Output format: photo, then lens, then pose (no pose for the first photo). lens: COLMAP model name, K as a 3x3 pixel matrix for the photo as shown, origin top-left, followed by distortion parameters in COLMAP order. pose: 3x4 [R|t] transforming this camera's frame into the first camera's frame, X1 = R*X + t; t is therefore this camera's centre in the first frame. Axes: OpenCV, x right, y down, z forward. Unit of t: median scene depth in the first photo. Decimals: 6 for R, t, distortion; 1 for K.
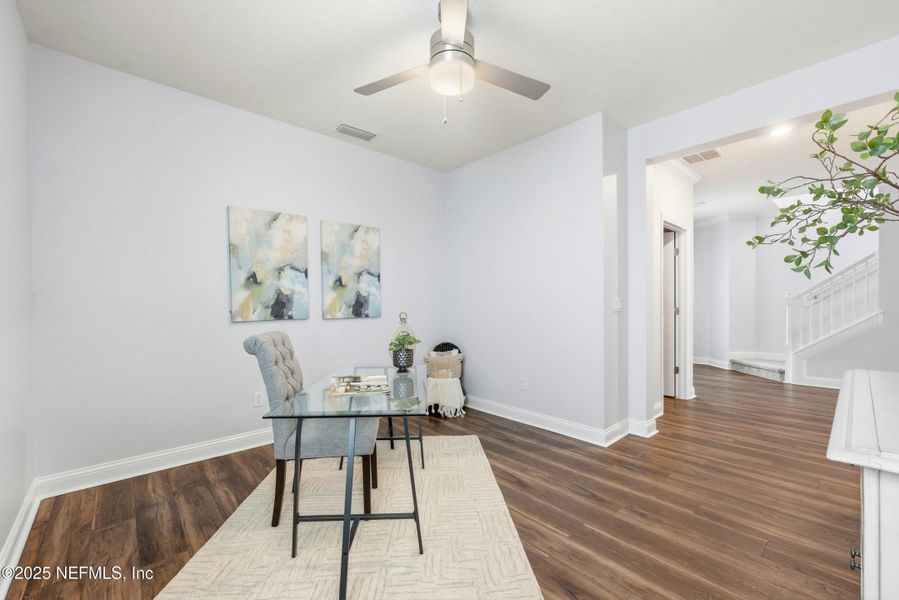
lens RADIAL K [[372.9, 0, 447.7], [0, 372.9, 304.4], [0, 0, 1]] dist [-0.000590, -0.000077]
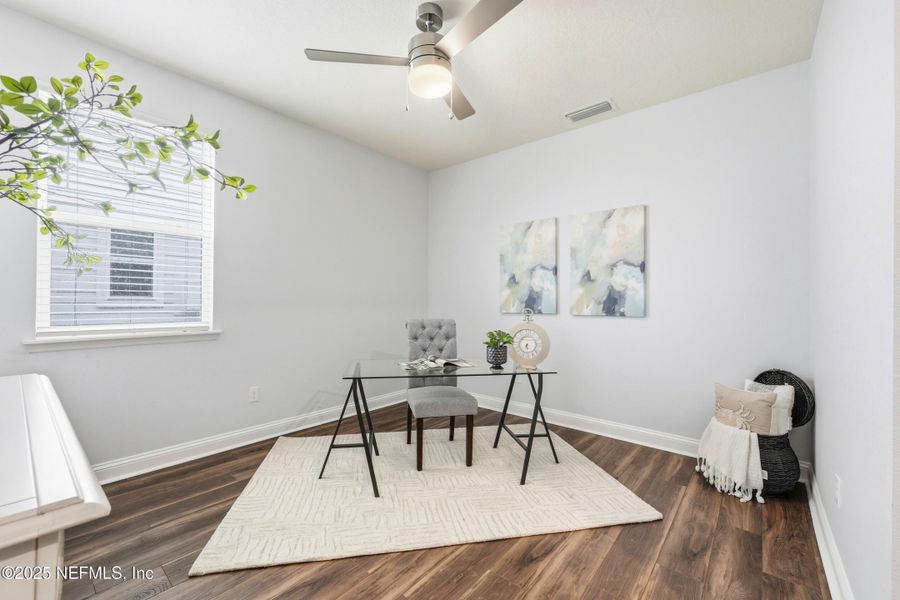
lens RADIAL K [[366.8, 0, 441.1], [0, 366.8, 300.3], [0, 0, 1]] dist [0.001266, 0.000157]
pose [[0.123208, 0.003755, -0.992374, 0.582520], [-0.008443, 0.999961, 0.002735, 0.000177], [0.992345, 0.008042, 0.123235, 0.519996]]
